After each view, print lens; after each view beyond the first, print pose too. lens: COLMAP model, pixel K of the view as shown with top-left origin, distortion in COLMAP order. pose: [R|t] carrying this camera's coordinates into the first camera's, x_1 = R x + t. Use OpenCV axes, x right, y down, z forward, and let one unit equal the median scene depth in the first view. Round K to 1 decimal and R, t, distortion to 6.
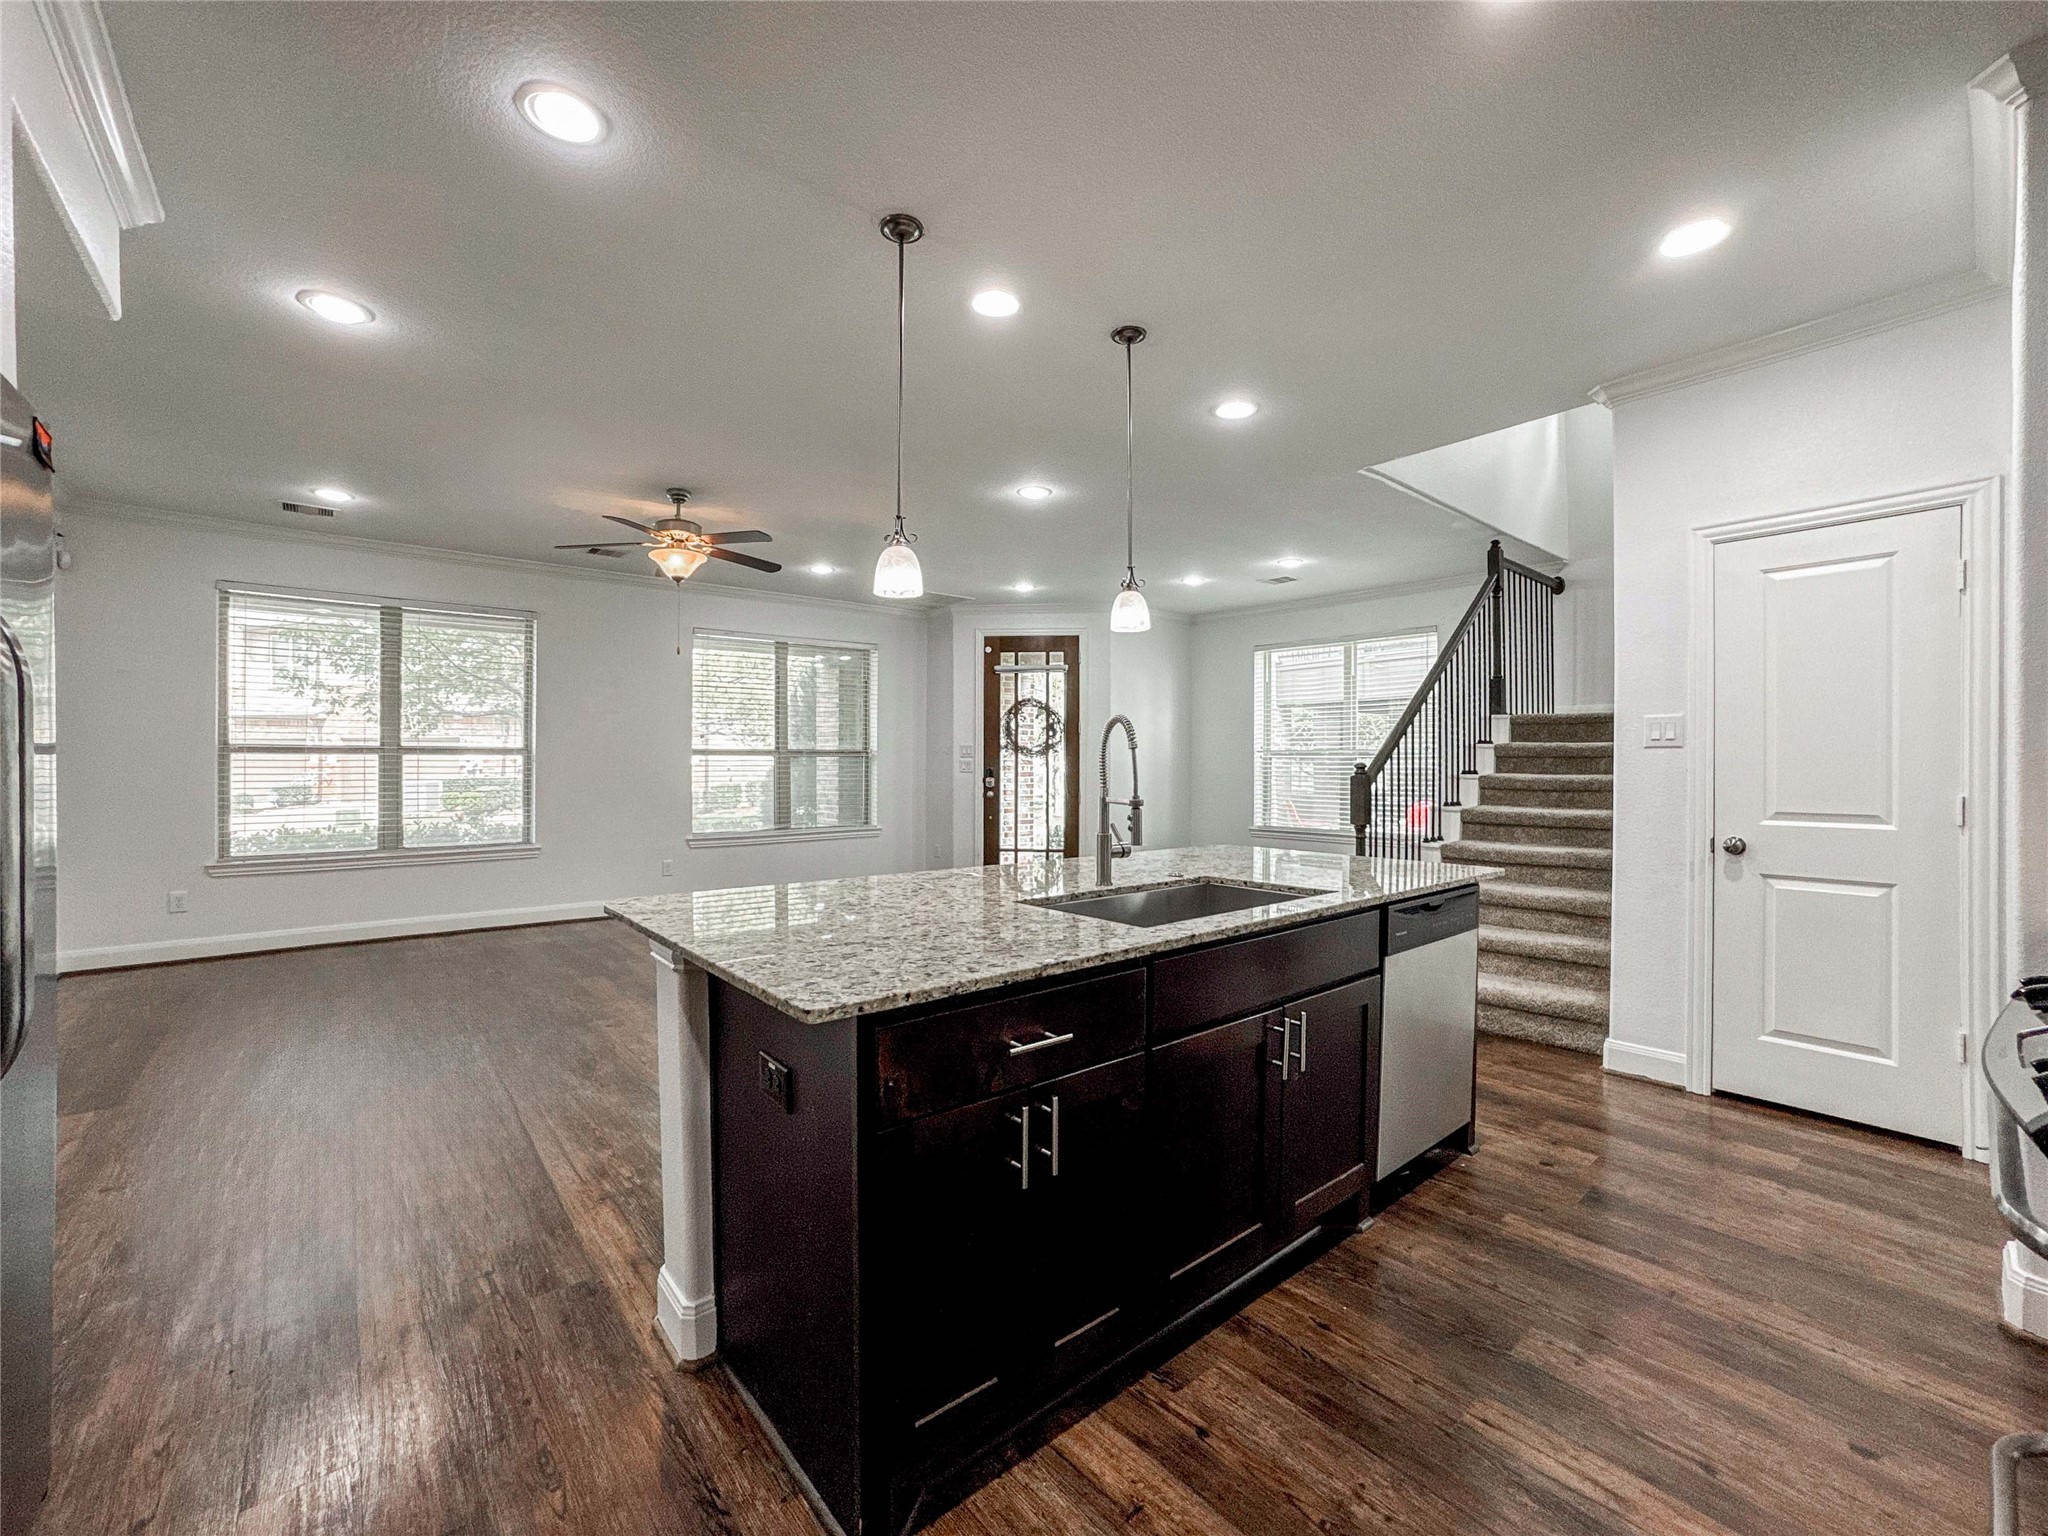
lens RADIAL K [[863.9, 0, 1012.8], [0, 863.9, 766.8], [0, 0, 1]] dist [-0.072370, 0.036941]
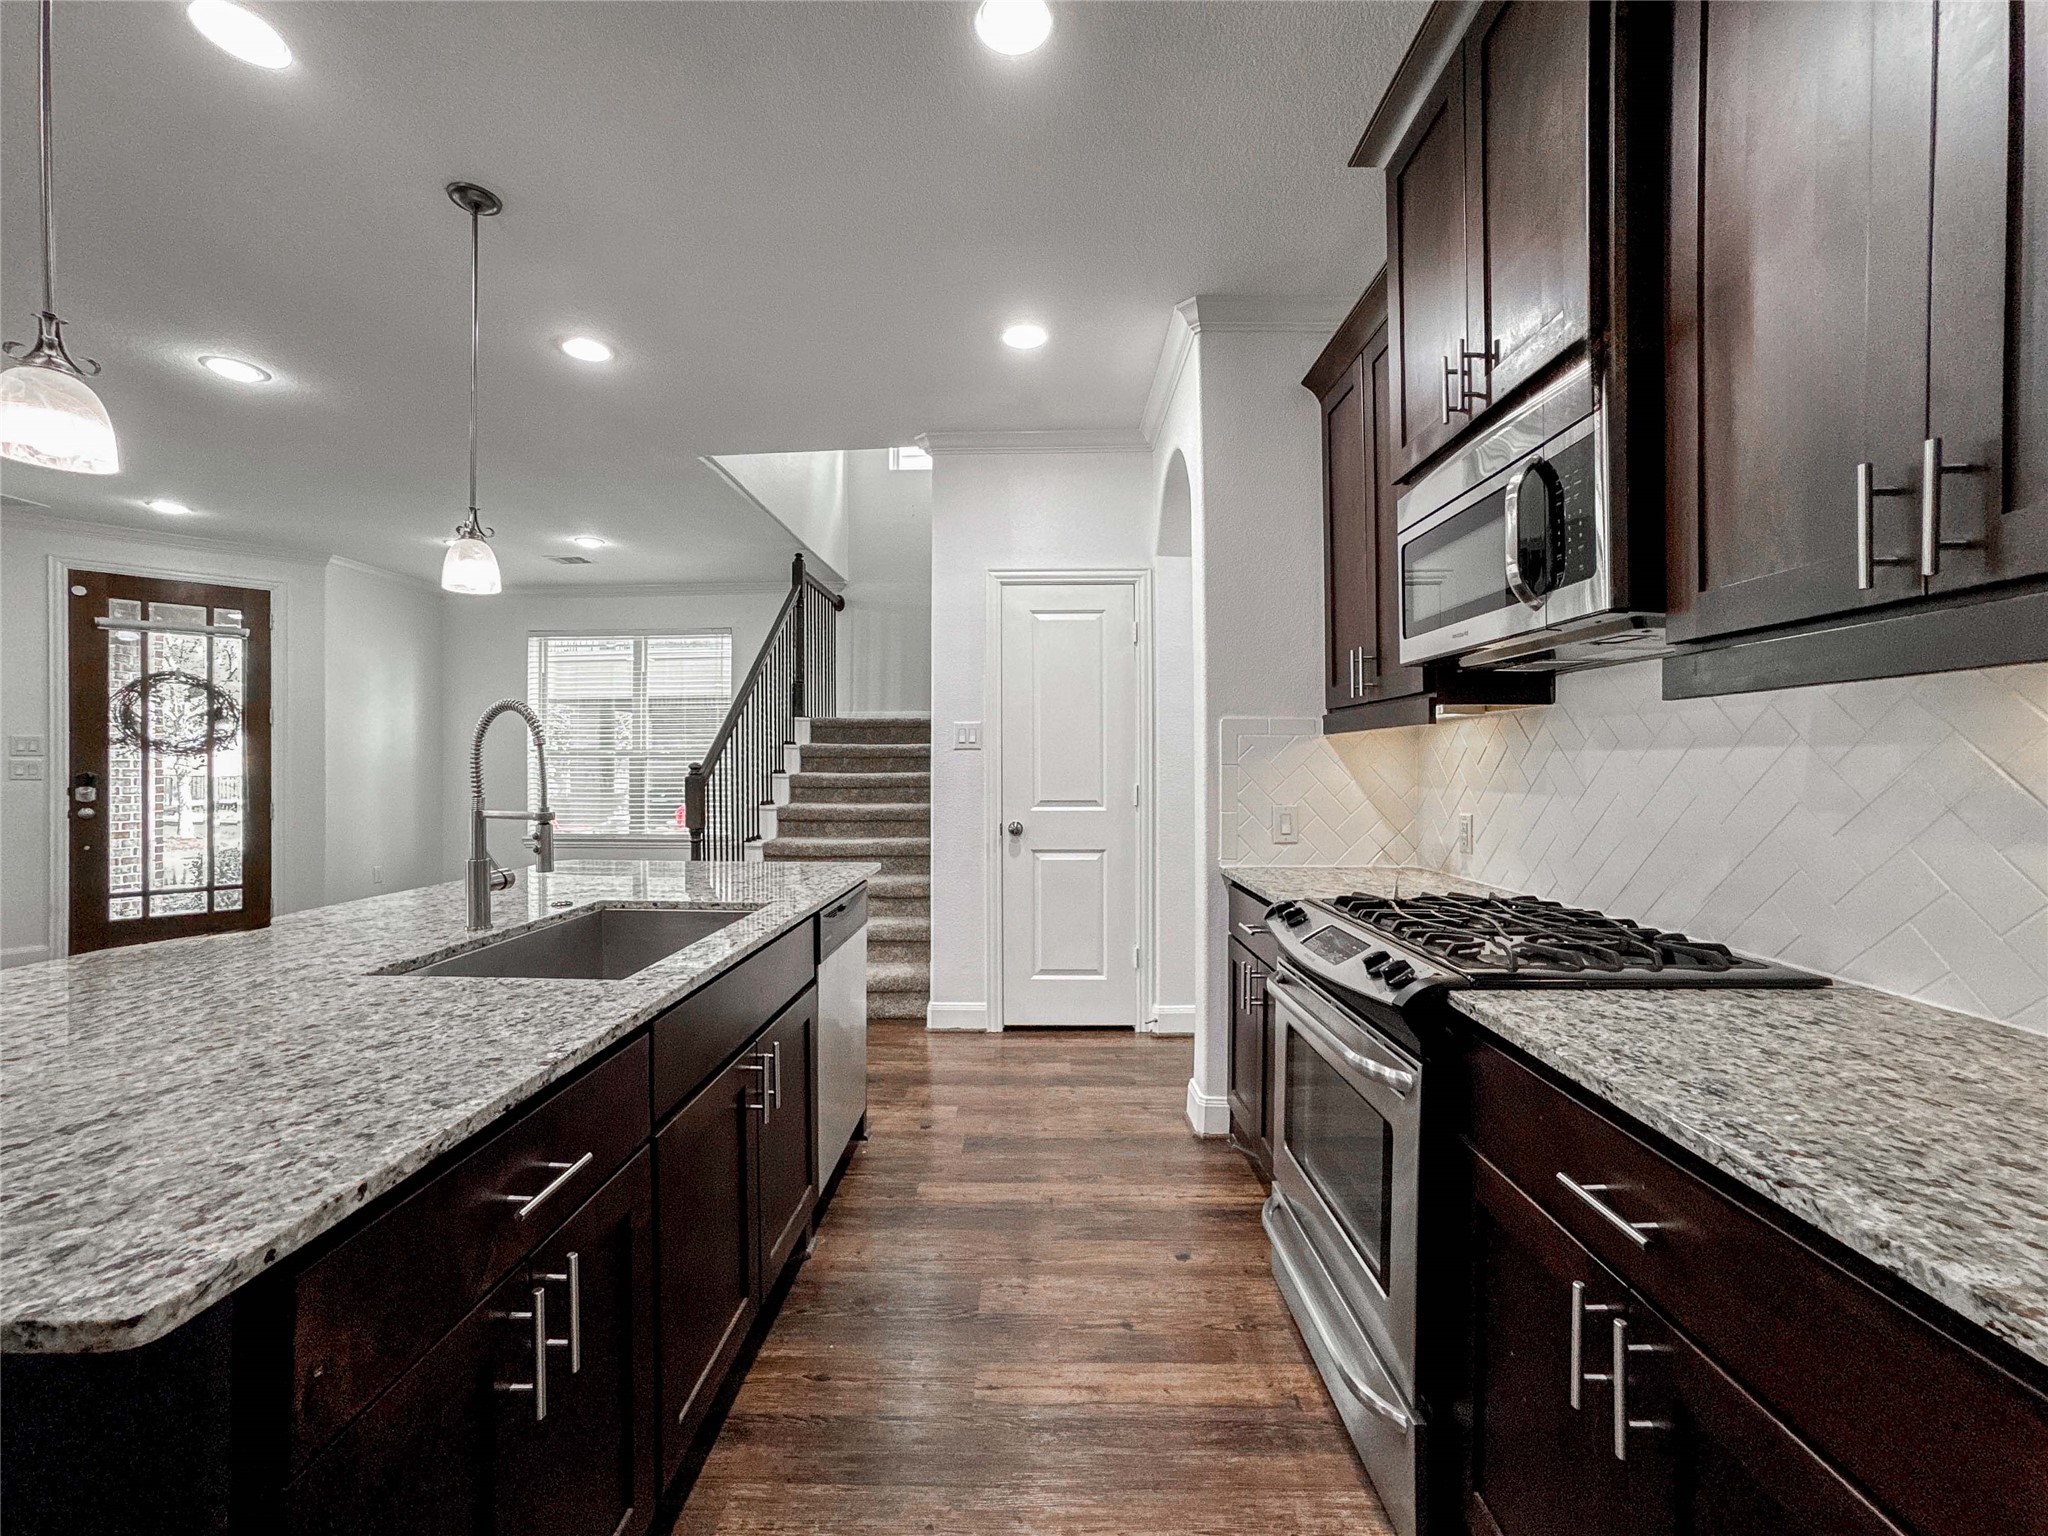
lens RADIAL K [[863.9, 0, 1012.8], [0, 863.9, 766.8], [0, 0, 1]] dist [-0.072370, 0.036941]
pose [[0.658223, -0.005062, 0.752806, -0.101364], [0.005713, 0.999982, 0.001729, -0.000127], [-0.752801, 0.003163, 0.658241, 0.138139]]
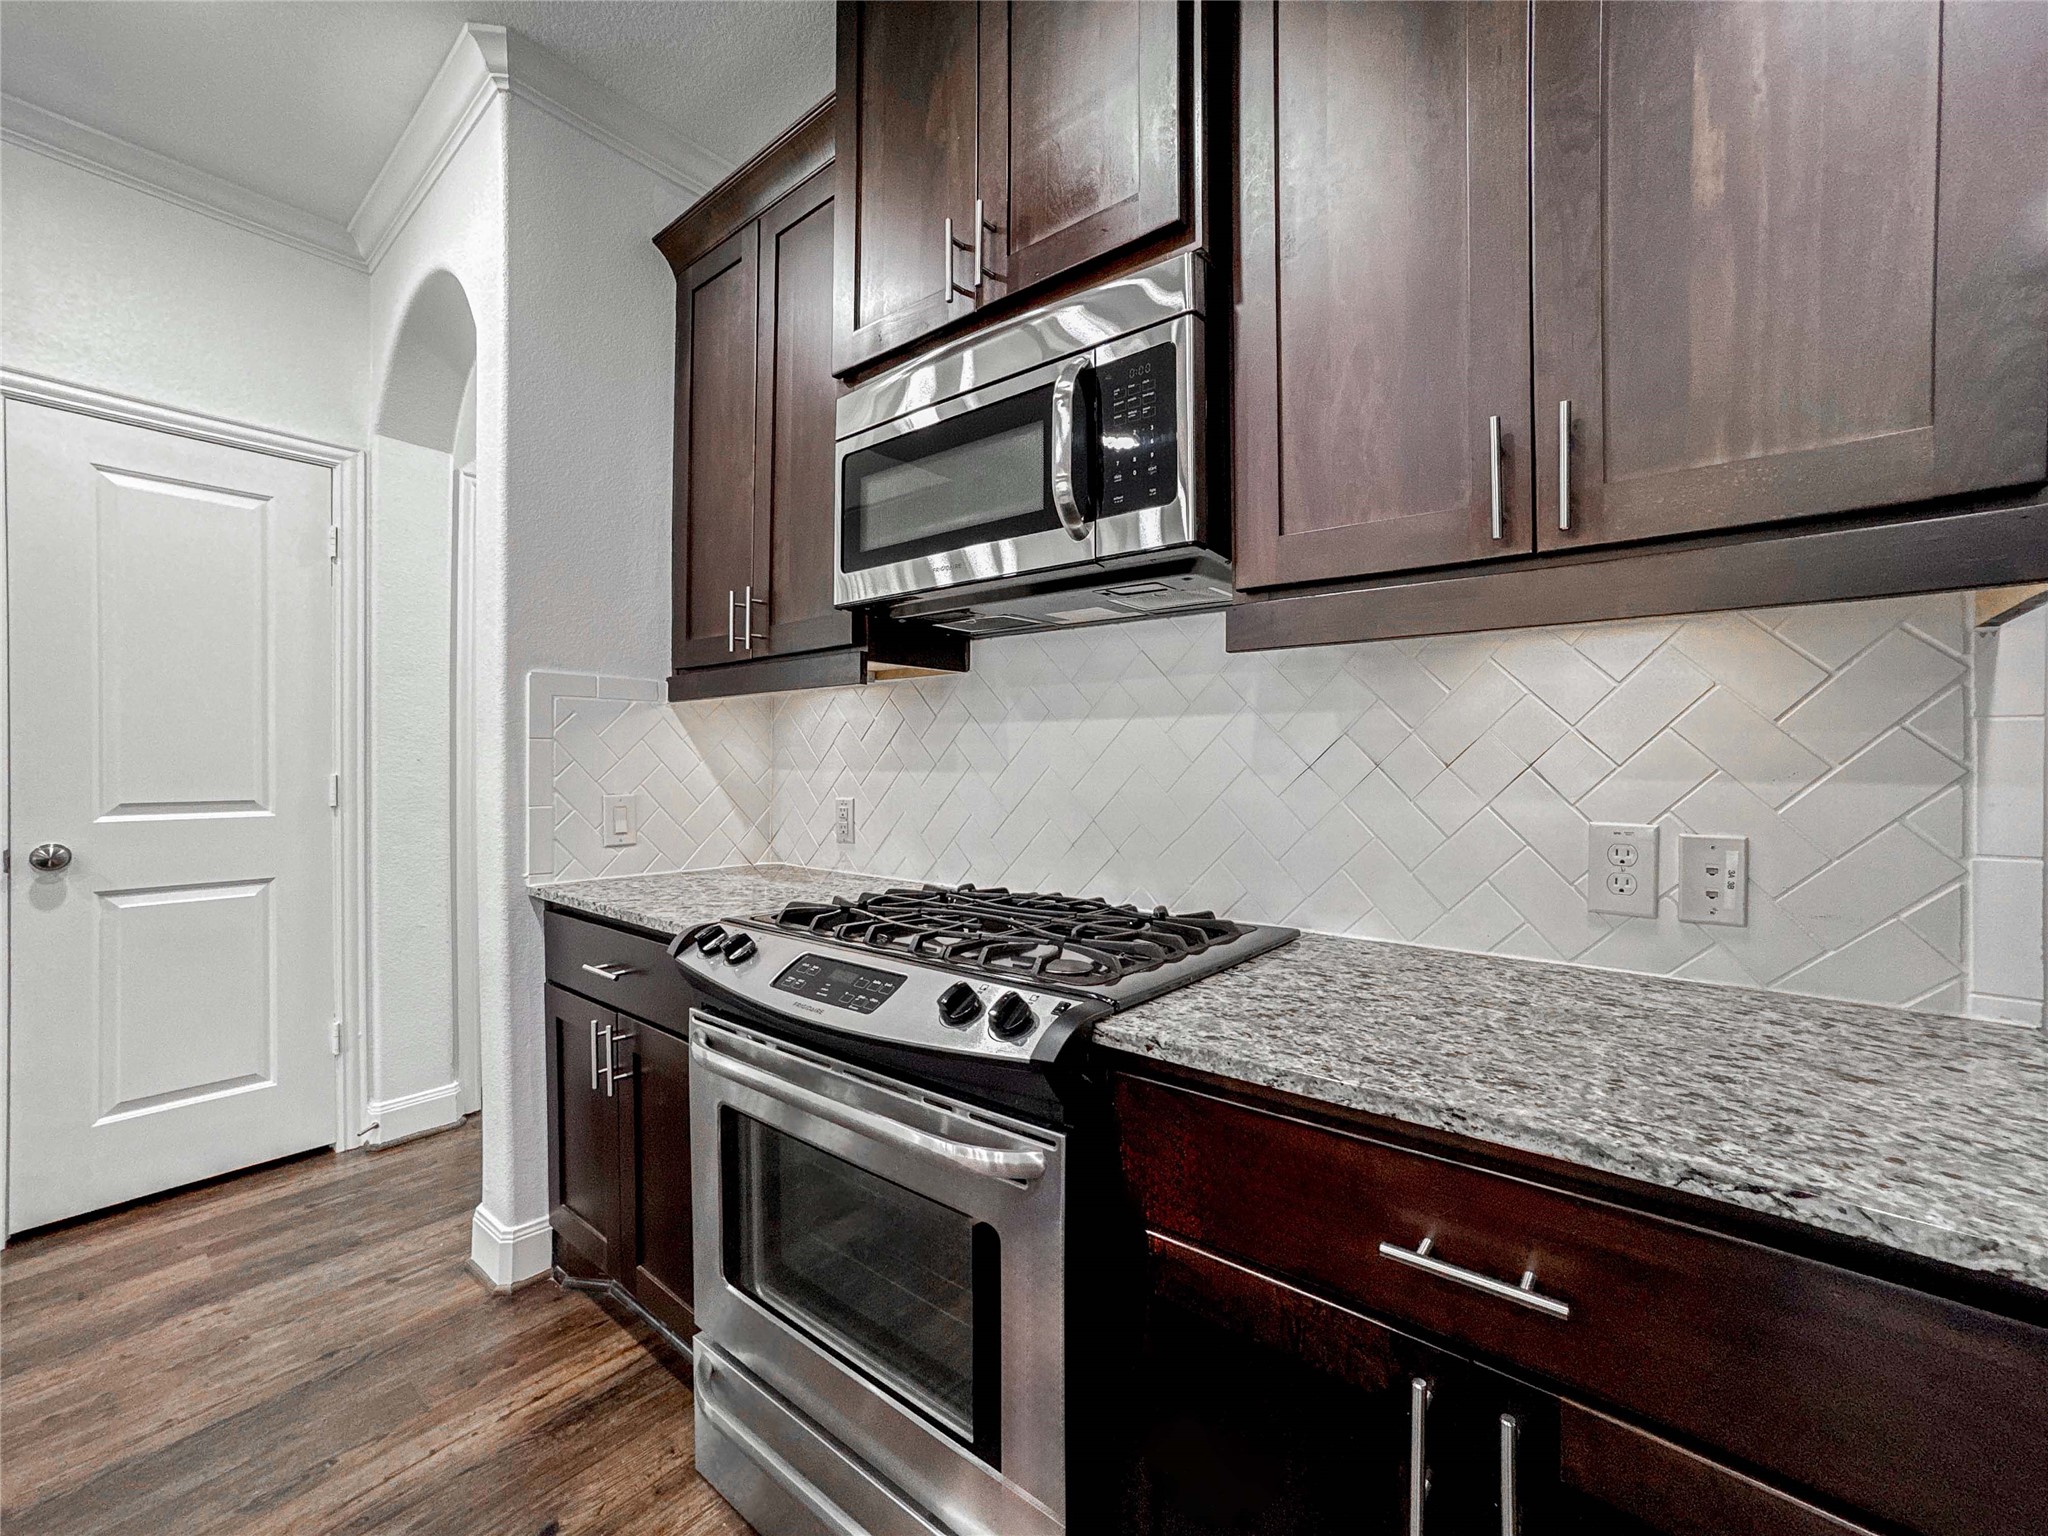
lens RADIAL K [[863.9, 0, 1012.8], [0, 863.9, 766.8], [0, 0, 1]] dist [-0.072370, 0.036941]
pose [[-0.182780, -0.005141, 0.983140, 0.048248], [0.002921, 0.999979, 0.005772, 0.017652], [-0.983149, 0.003926, -0.182761, 0.323441]]
